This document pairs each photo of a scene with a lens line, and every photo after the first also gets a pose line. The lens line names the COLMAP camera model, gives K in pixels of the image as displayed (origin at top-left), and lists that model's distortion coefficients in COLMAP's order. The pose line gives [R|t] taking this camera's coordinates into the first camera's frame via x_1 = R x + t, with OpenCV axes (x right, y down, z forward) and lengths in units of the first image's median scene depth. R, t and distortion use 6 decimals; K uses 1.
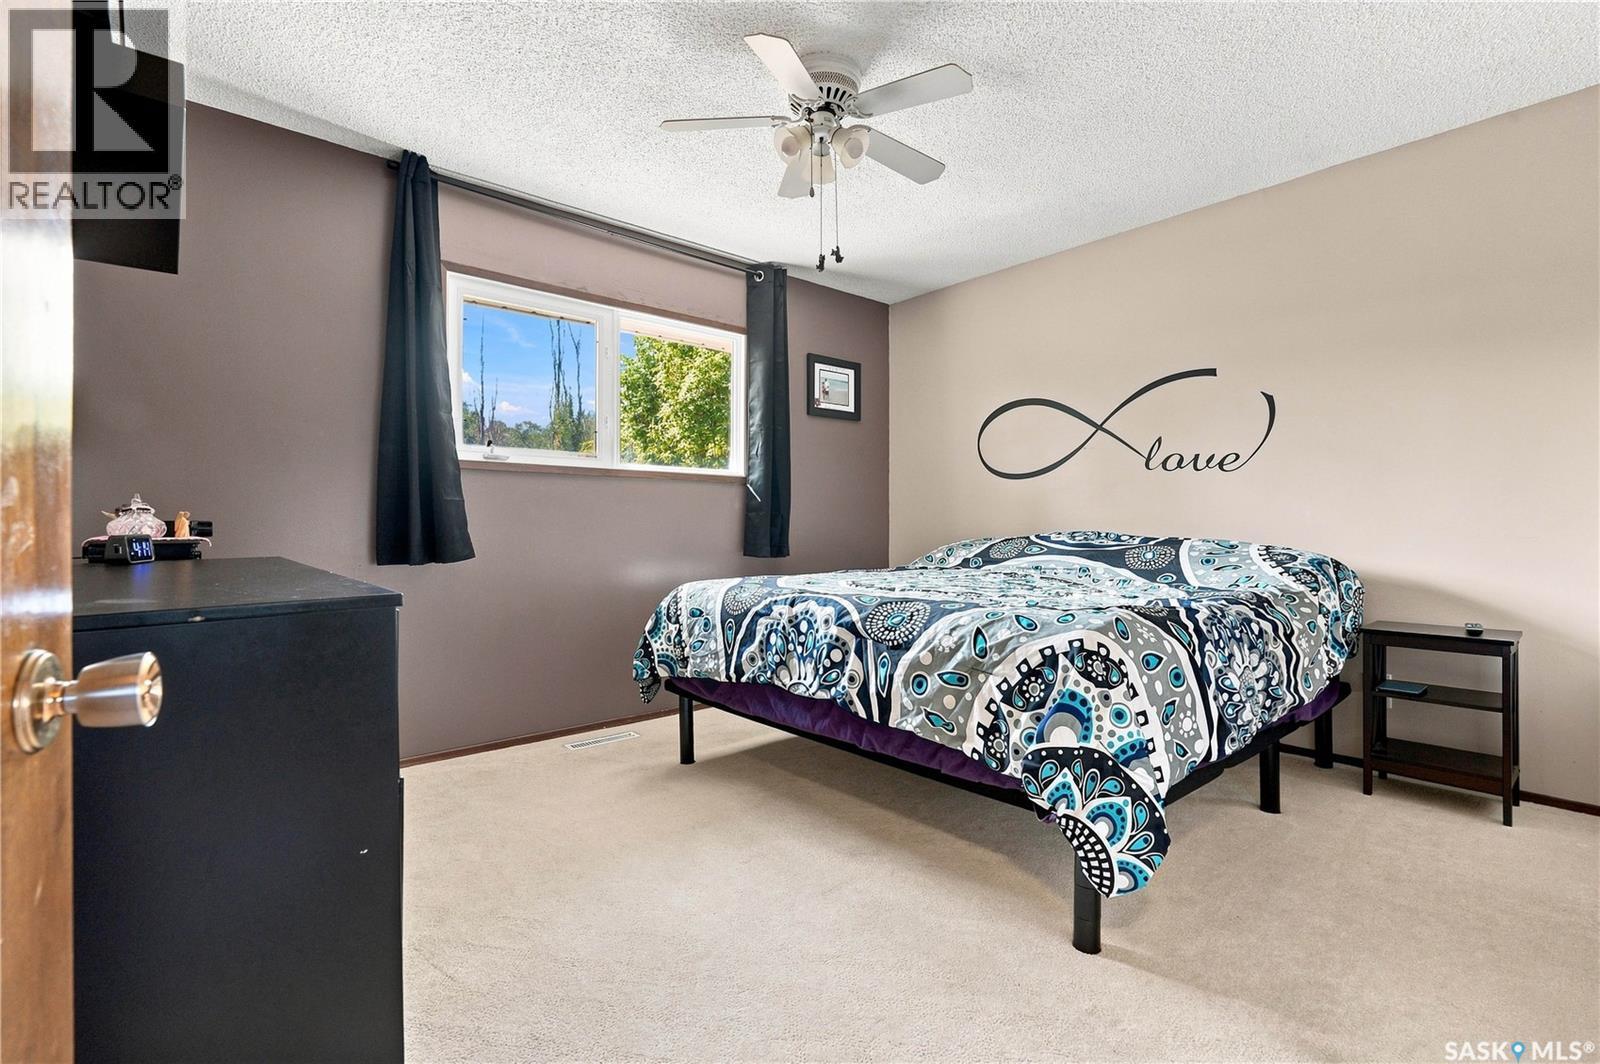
lens RADIAL K [[734.9, 0, 800.0], [0, 734.9, 532.0], [0, 0, 1]] dist [-0.001070, 0.000471]
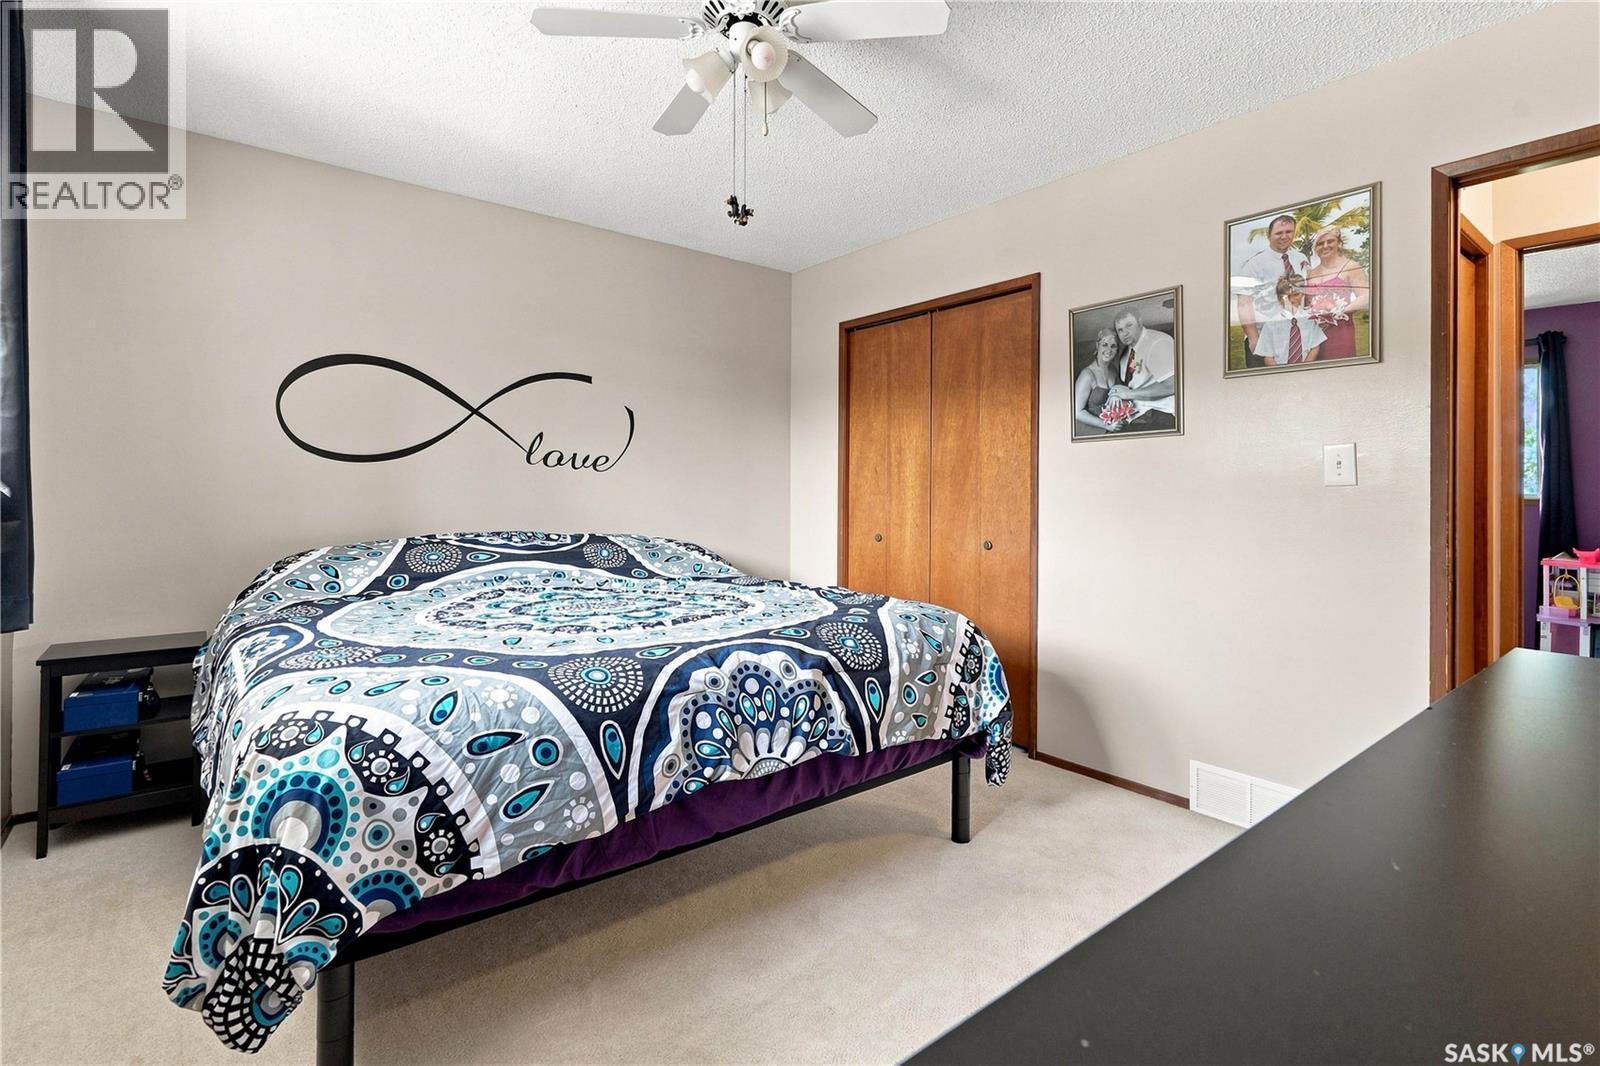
lens RADIAL K [[756.0, 0, 798.5], [0, 756.0, 498.3], [0, 0, 1]] dist [-0.000229, 0.000163]
pose [[0.034226, -0.008899, 0.999375, -0.641943], [0.002282, 0.999958, 0.008826, -0.059951], [-0.999412, 0.001978, 0.034245, 0.768027]]
